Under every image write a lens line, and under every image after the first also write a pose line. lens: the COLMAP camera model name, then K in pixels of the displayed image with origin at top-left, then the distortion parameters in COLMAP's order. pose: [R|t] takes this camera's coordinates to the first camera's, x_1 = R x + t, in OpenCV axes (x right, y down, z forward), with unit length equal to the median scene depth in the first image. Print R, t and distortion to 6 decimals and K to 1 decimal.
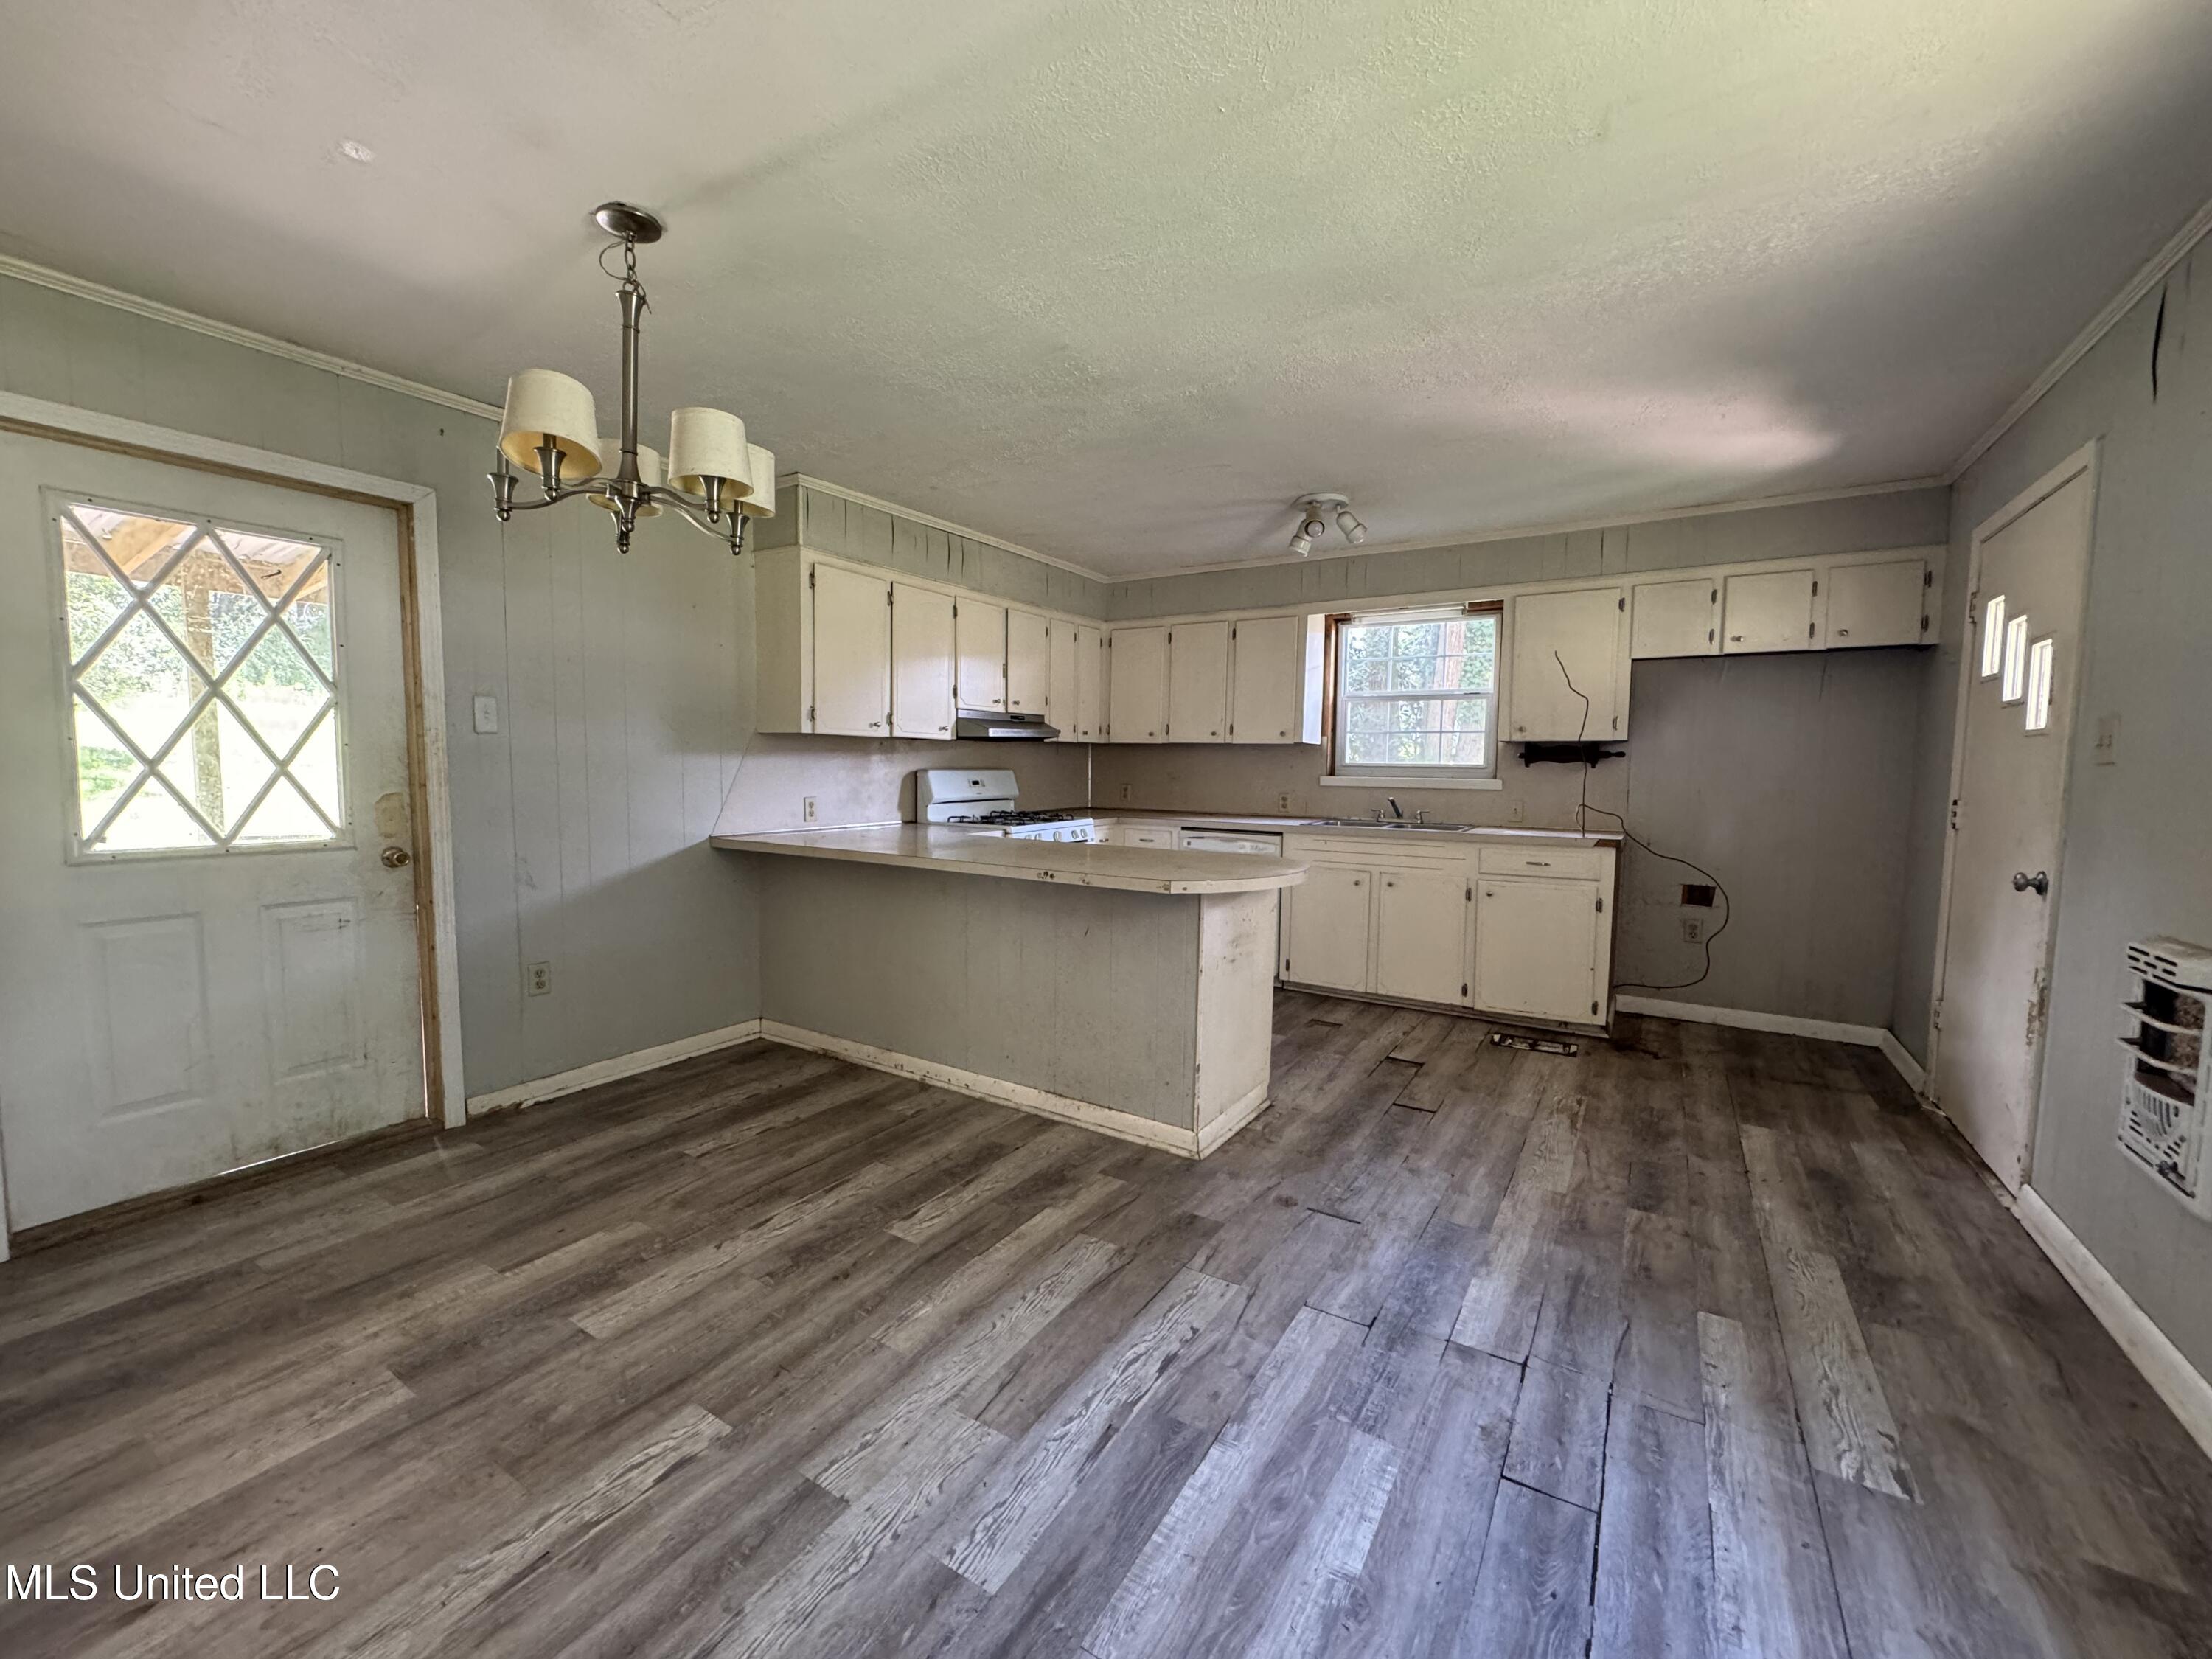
lens RADIAL K [[885.7, 0, 1103.5], [0, 885.7, 825.1], [0, 0, 1]] dist [-0.000562, 0.000358]
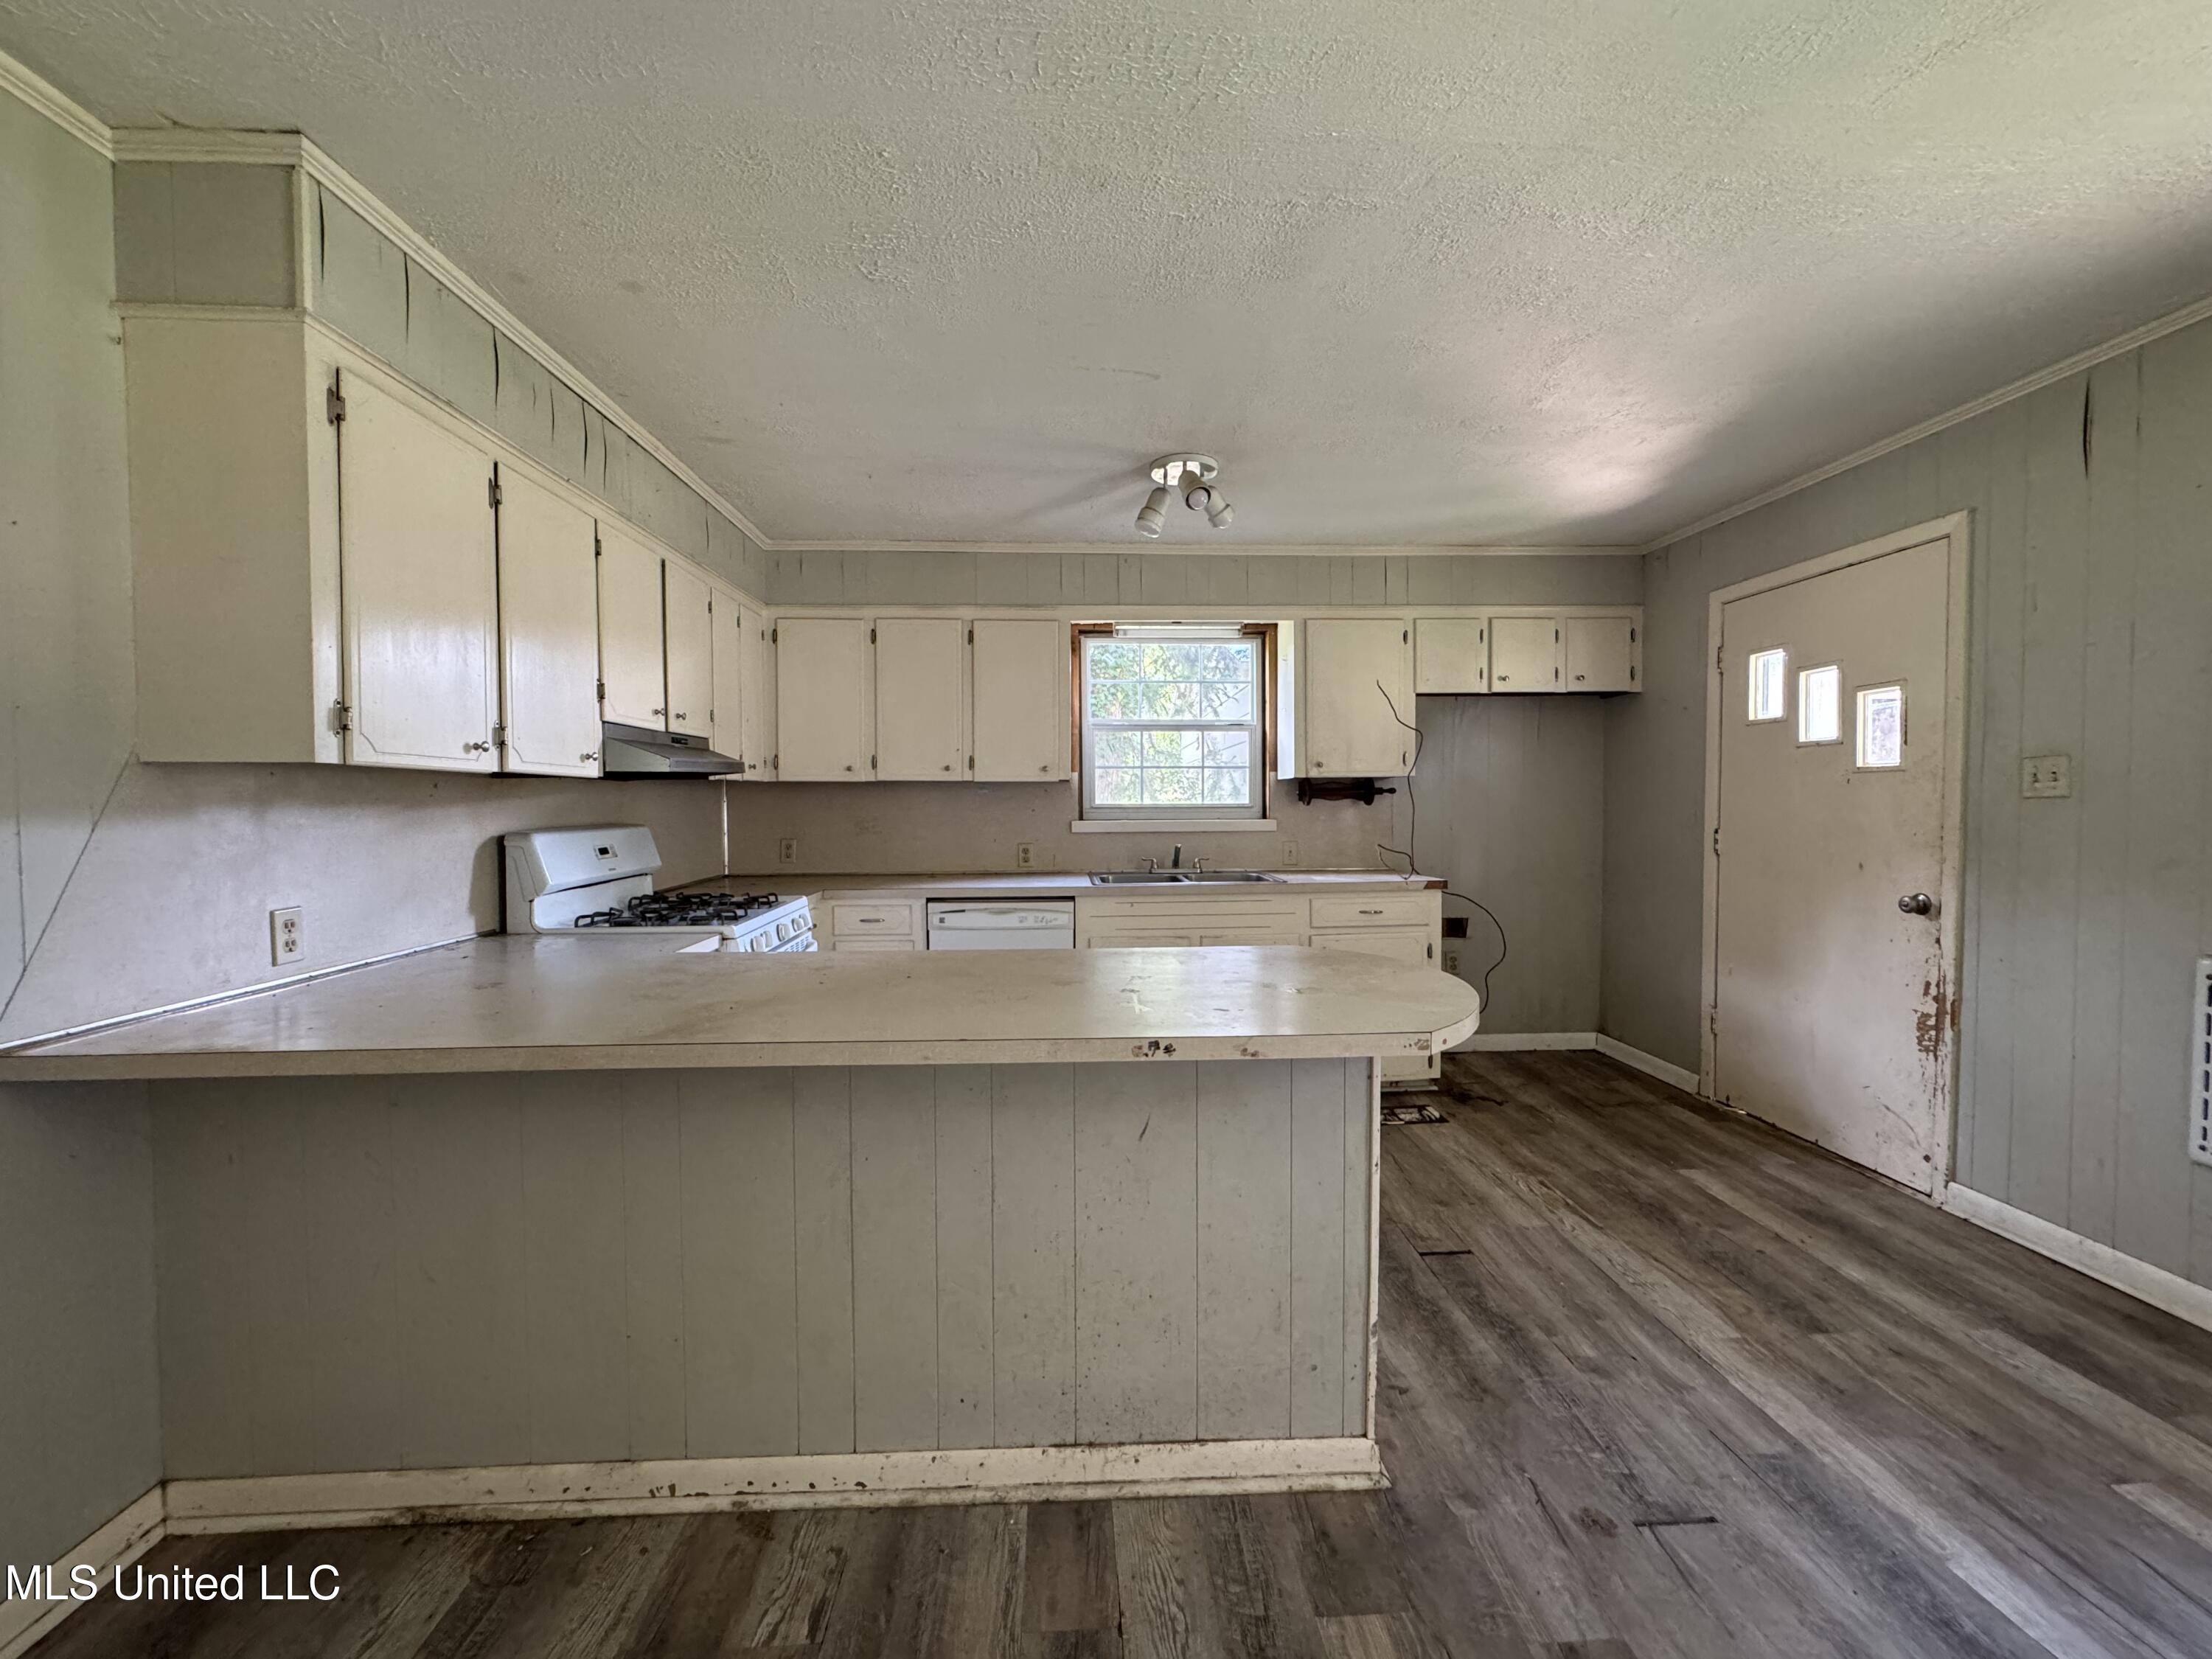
lens RADIAL K [[885.7, 0, 1103.5], [0, 885.7, 825.1], [0, 0, 1]] dist [-0.000562, 0.000358]
pose [[0.818330, -0.033519, 0.573771, -0.327391], [0.056355, 0.998167, -0.022063, -0.052795], [-0.571980, 0.050390, 0.818719, 0.529452]]
